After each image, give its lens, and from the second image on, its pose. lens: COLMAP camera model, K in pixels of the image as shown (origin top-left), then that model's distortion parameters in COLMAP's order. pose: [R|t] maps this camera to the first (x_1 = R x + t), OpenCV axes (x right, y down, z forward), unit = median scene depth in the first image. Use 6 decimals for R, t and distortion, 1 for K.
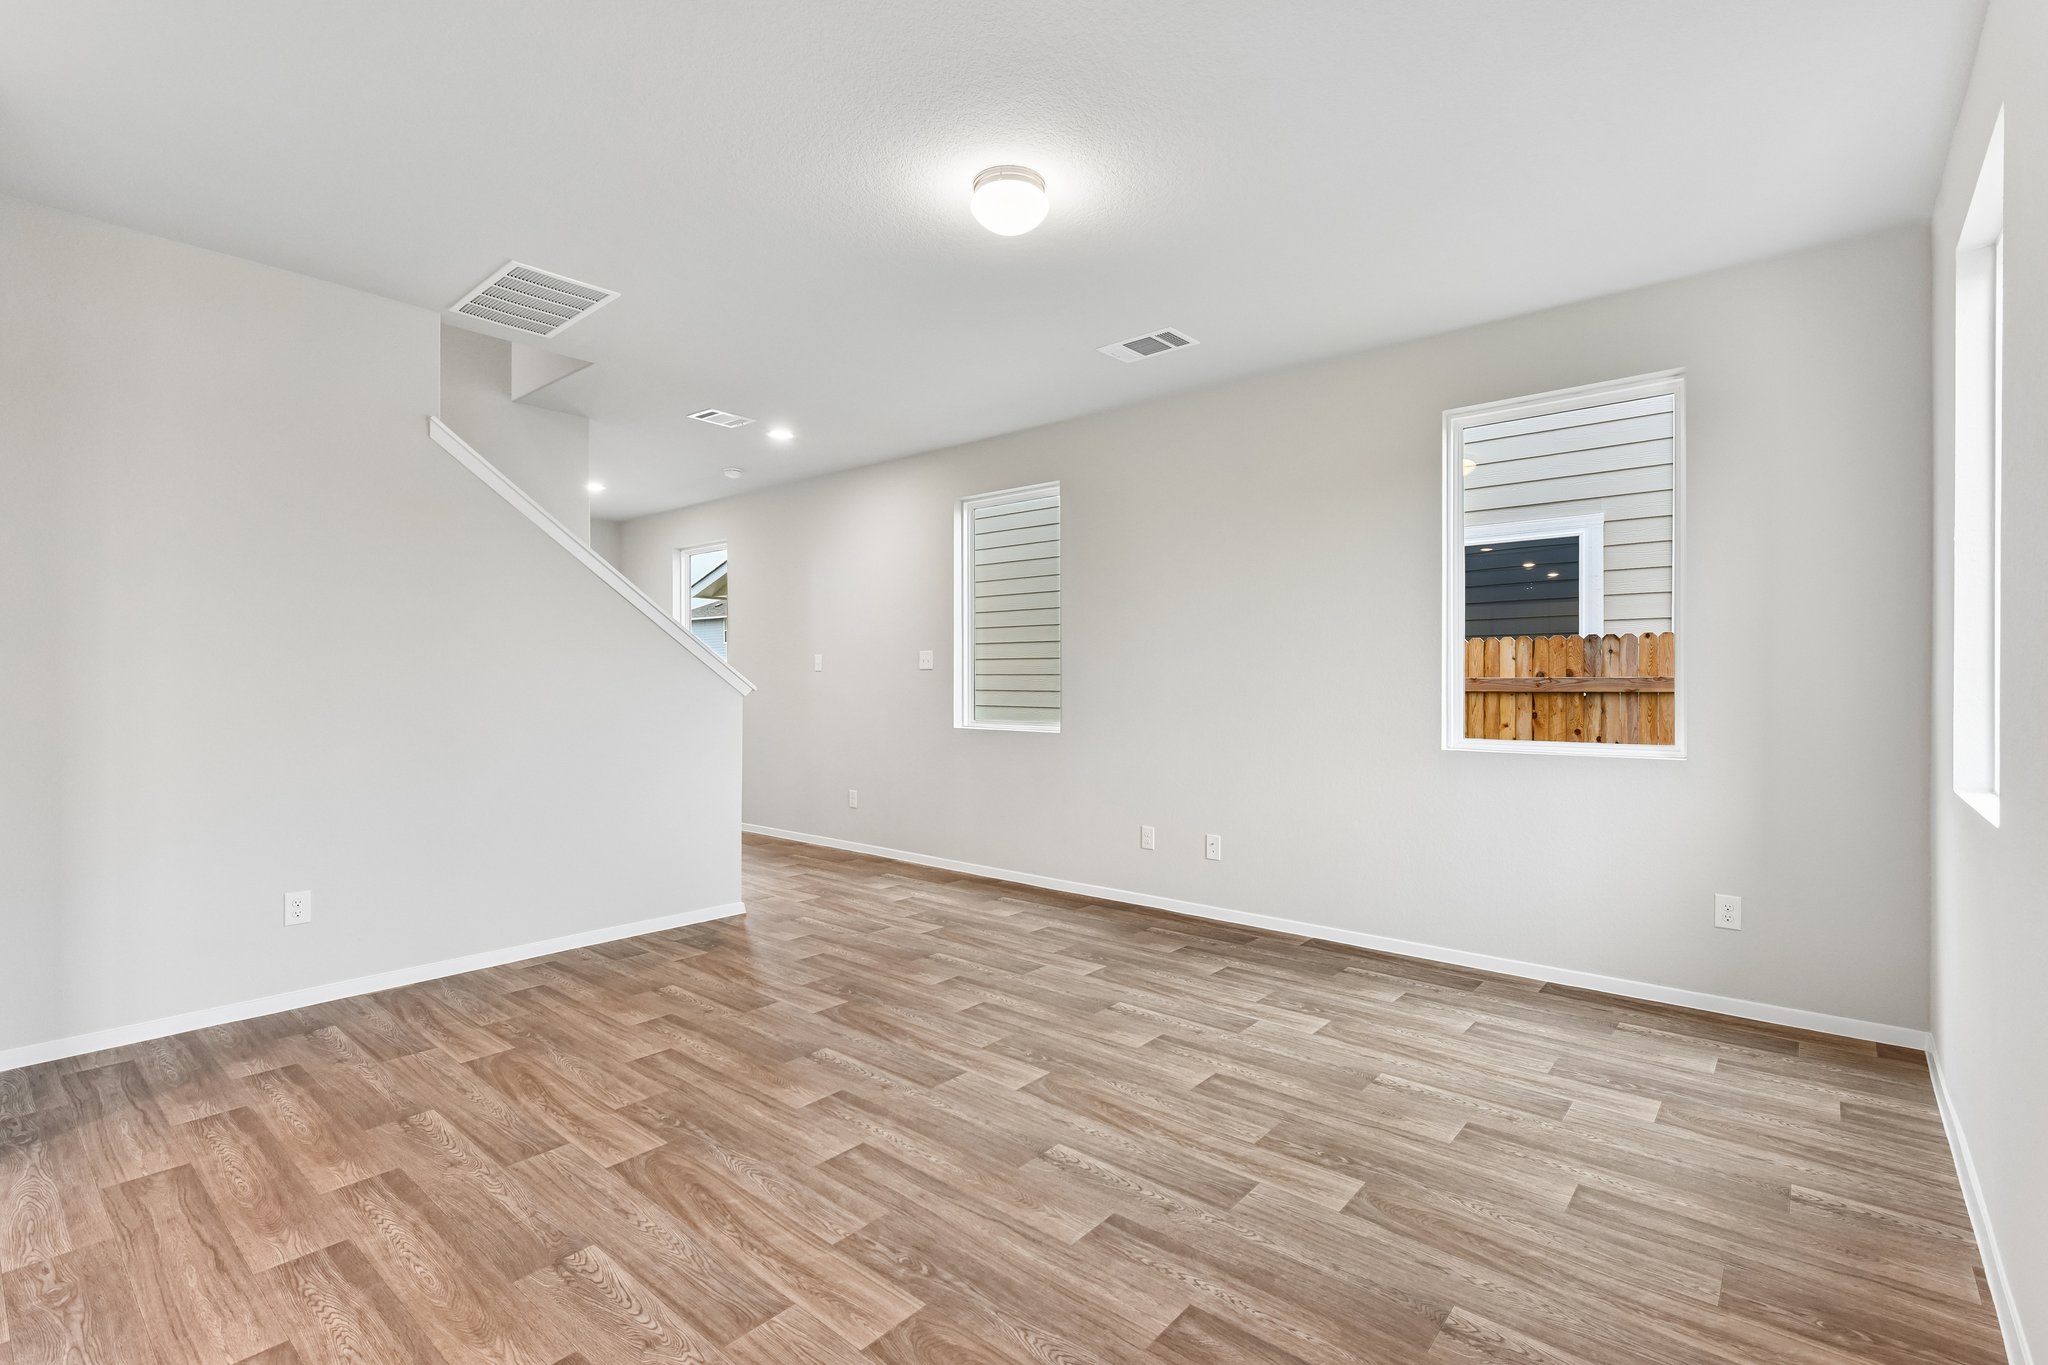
lens RADIAL K [[943.1, 0, 1034.4], [0, 943.1, 699.2], [0, 0, 1]] dist [0.002241, -0.000671]
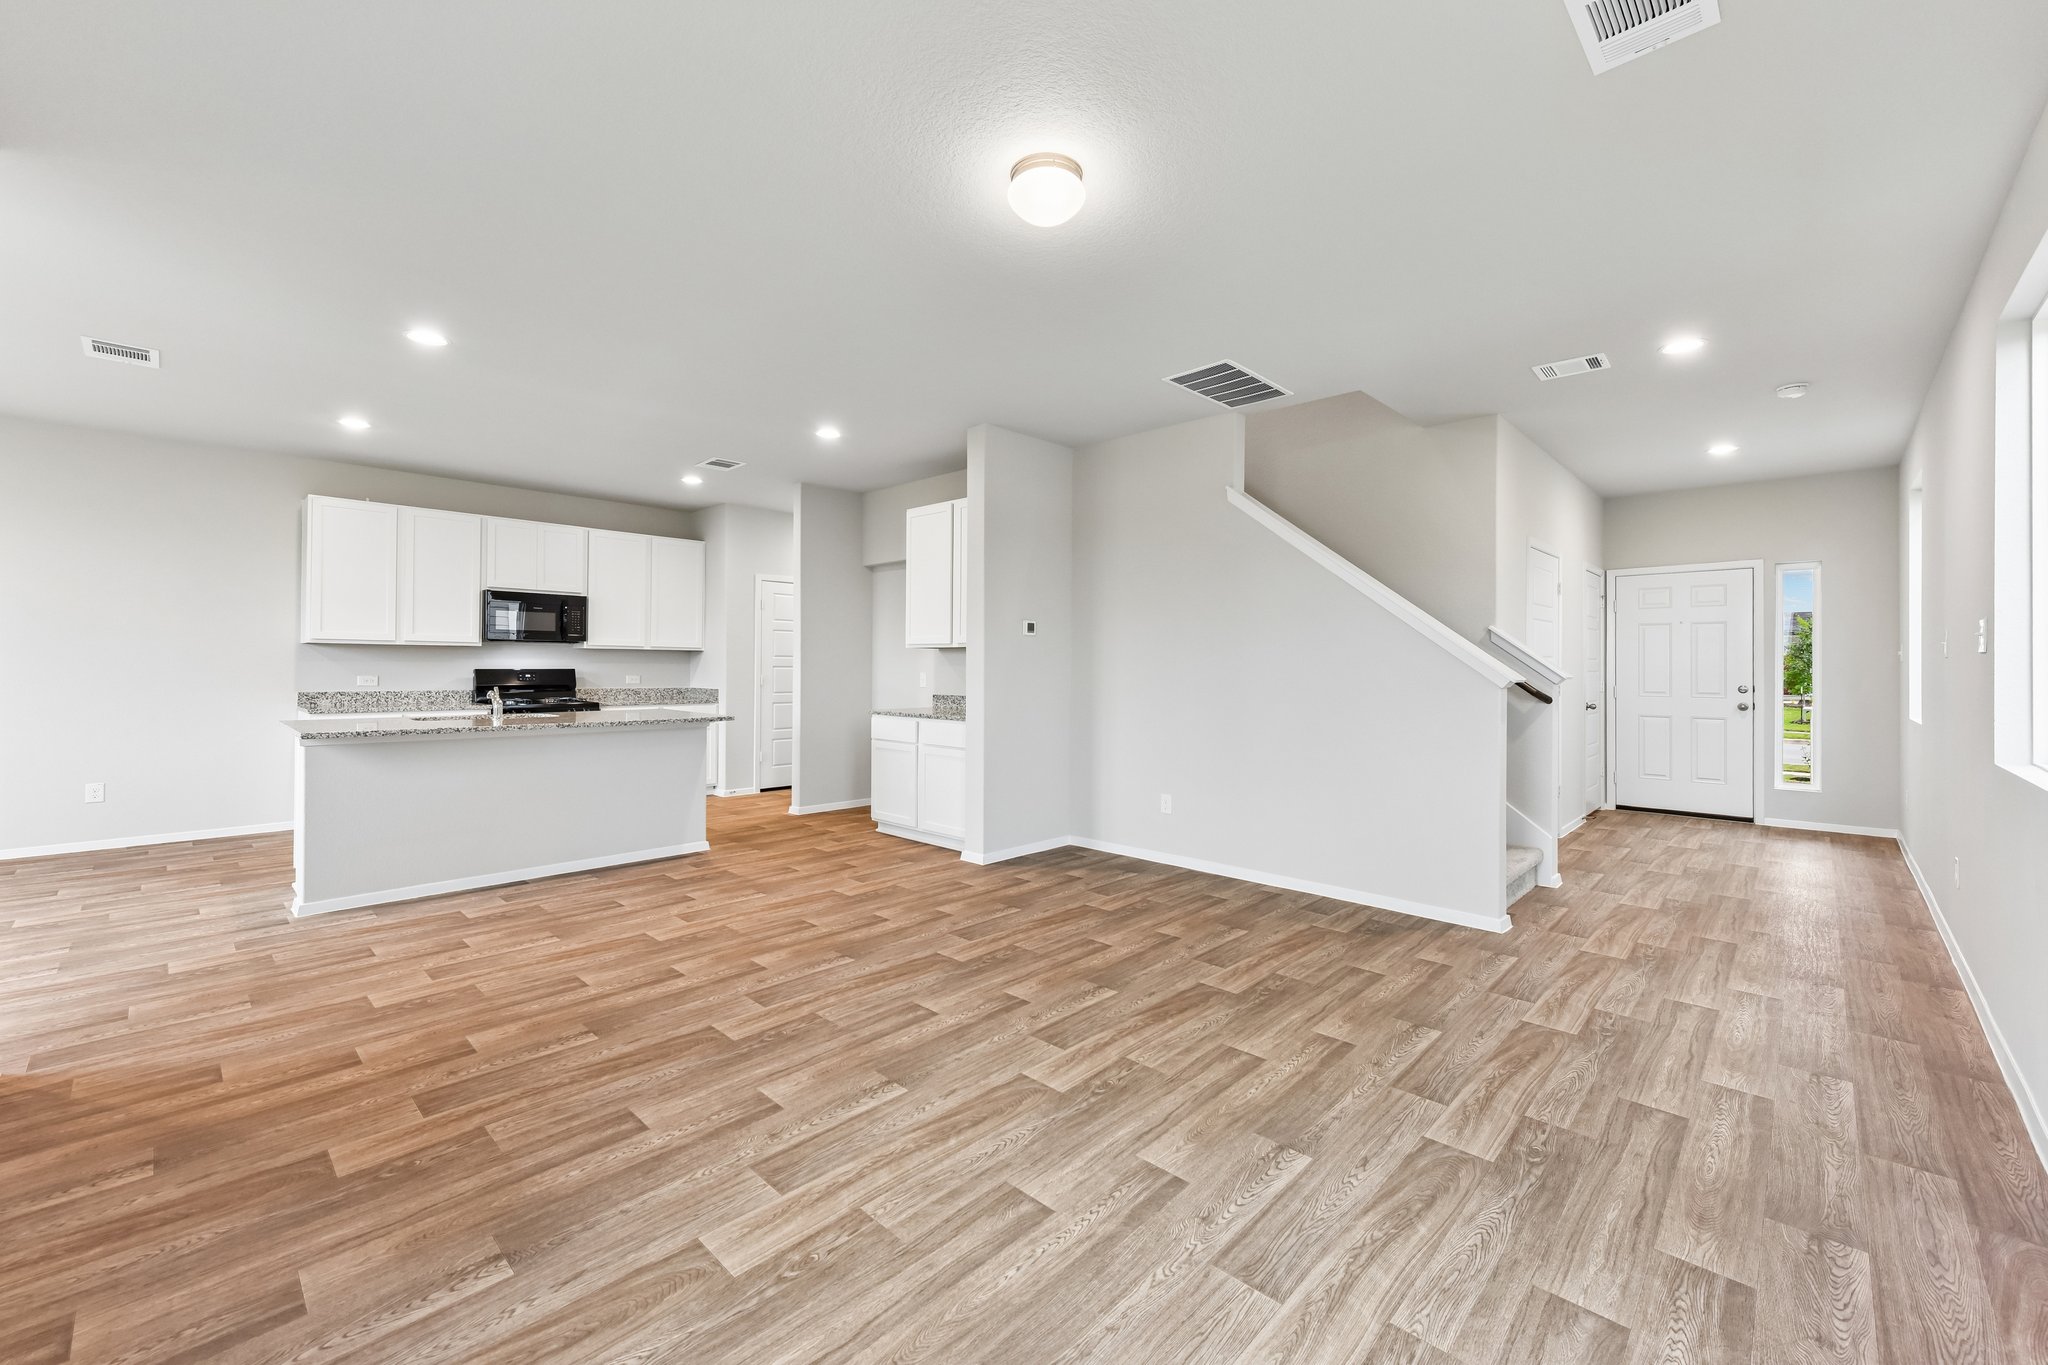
lens RADIAL K [[823.2, 0, 1016.9], [0, 823.2, 639.0], [0, 0, 1]] dist [0.002117, -0.000043]
pose [[-0.067243, -0.030266, -0.997277, 0.707312], [-0.028665, 0.999186, -0.028391, -0.017573], [0.997325, 0.026678, -0.068056, 0.850315]]
